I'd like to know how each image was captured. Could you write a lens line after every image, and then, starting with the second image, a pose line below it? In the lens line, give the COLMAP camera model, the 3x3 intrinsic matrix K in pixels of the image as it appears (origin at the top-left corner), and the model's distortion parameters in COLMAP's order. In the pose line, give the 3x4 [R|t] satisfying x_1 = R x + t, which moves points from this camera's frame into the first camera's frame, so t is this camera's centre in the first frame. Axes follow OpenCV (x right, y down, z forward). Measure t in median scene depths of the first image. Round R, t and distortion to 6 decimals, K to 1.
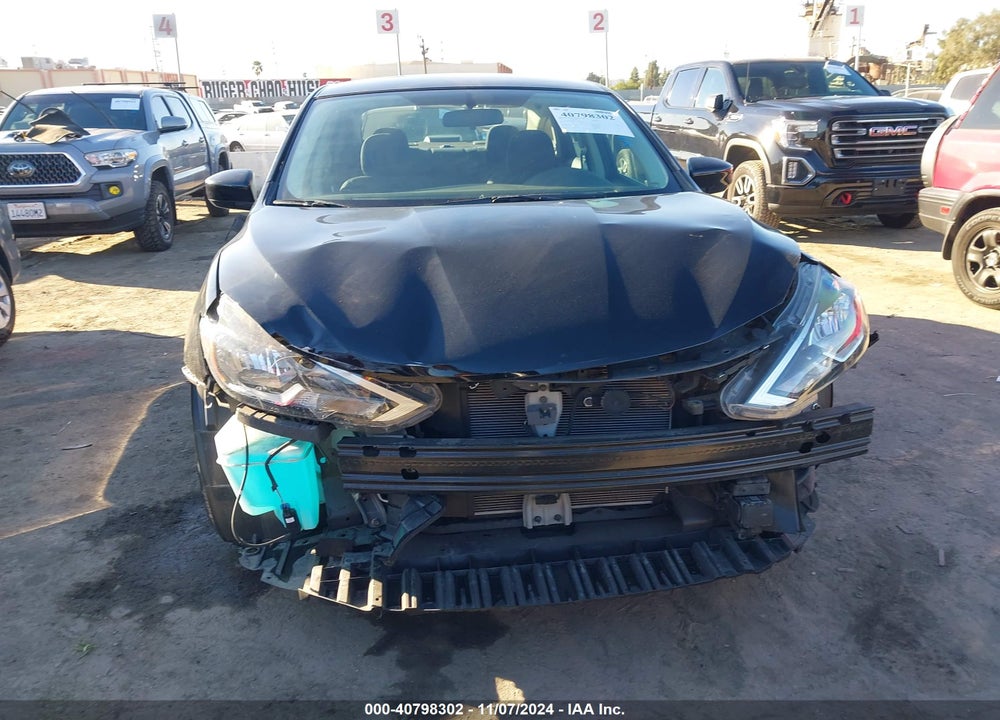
lens RADIAL K [[803.9, 0, 500.0], [0, 803.9, 360.0], [0, 0, 1]] dist [-0.009606, -0.009043]
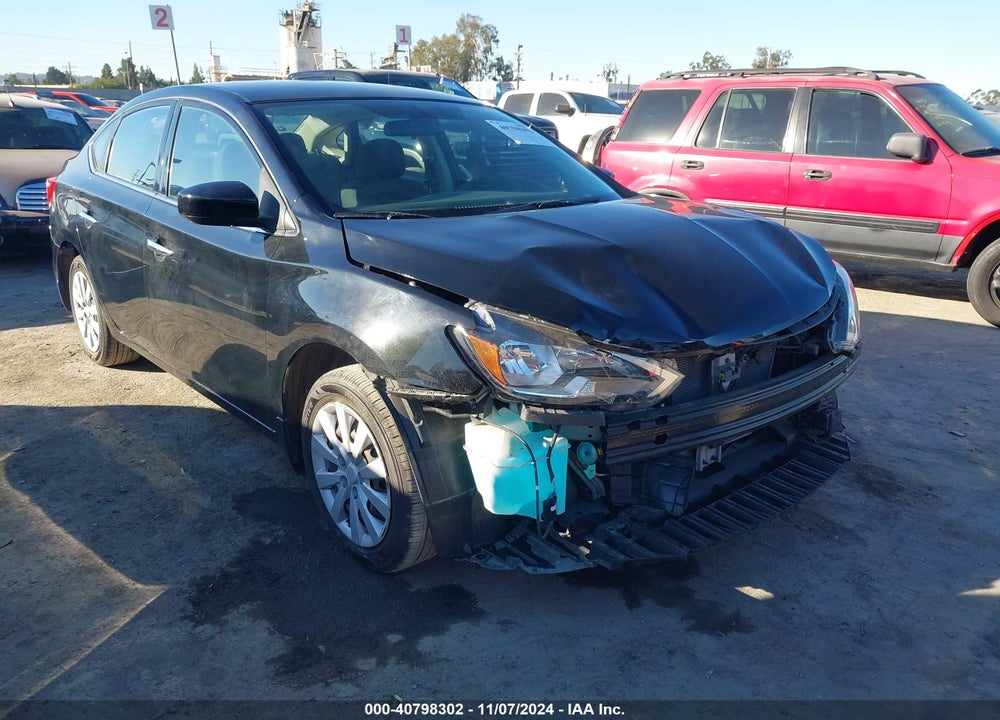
lens RADIAL K [[827.9, 0, 500.0], [0, 827.9, 360.0], [0, 0, 1]] dist [-0.006839, -0.004878]
pose [[0.811019, -0.131069, 0.570148, -0.270265], [0.139229, 0.989821, 0.029496, -0.011052], [-0.568211, 0.055459, 0.821012, 0.039101]]
